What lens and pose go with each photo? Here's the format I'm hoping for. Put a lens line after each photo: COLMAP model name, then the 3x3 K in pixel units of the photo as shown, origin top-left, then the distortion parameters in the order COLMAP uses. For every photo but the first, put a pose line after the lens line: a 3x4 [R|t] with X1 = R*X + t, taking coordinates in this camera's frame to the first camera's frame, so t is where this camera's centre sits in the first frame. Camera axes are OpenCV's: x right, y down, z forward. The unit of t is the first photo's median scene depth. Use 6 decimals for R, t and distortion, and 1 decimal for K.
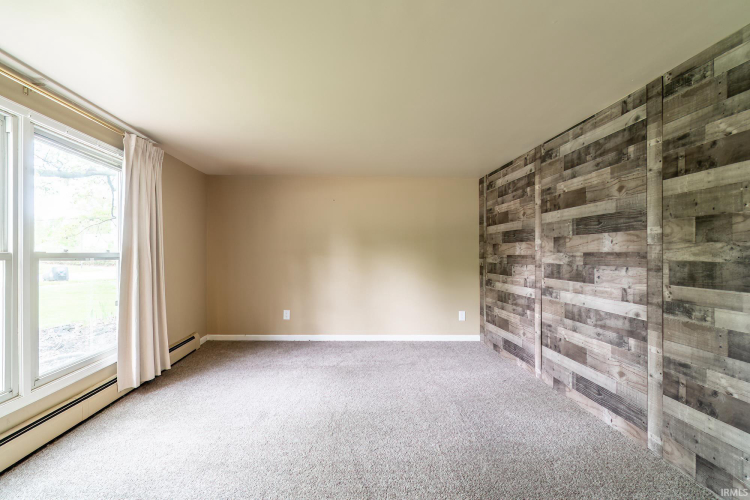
lens RADIAL K [[331.3, 0, 375.0], [0, 331.3, 250.0], [0, 0, 1]] dist [0.000038, 0.000005]
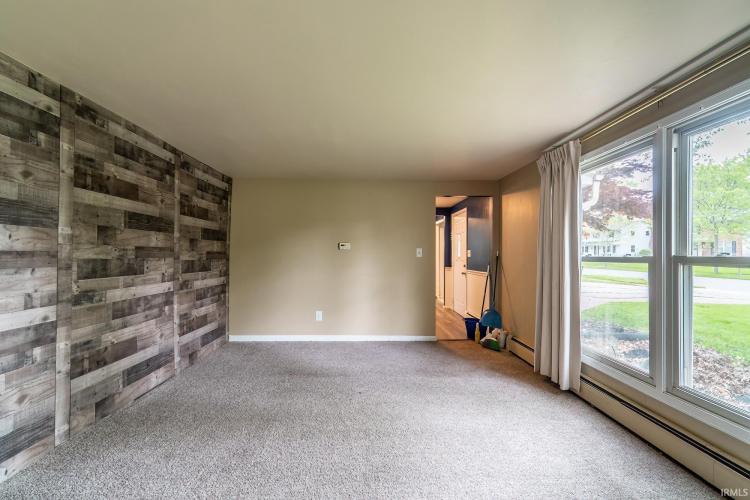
lens RADIAL K [[331.3, 0, 375.0], [0, 331.3, 250.0], [0, 0, 1]] dist [0.000038, 0.000005]
pose [[-0.998416, -0.005224, 0.056023, -0.199628], [-0.006684, 0.999642, -0.025903, 0.023042], [-0.055868, -0.026236, -0.998093, 2.025514]]
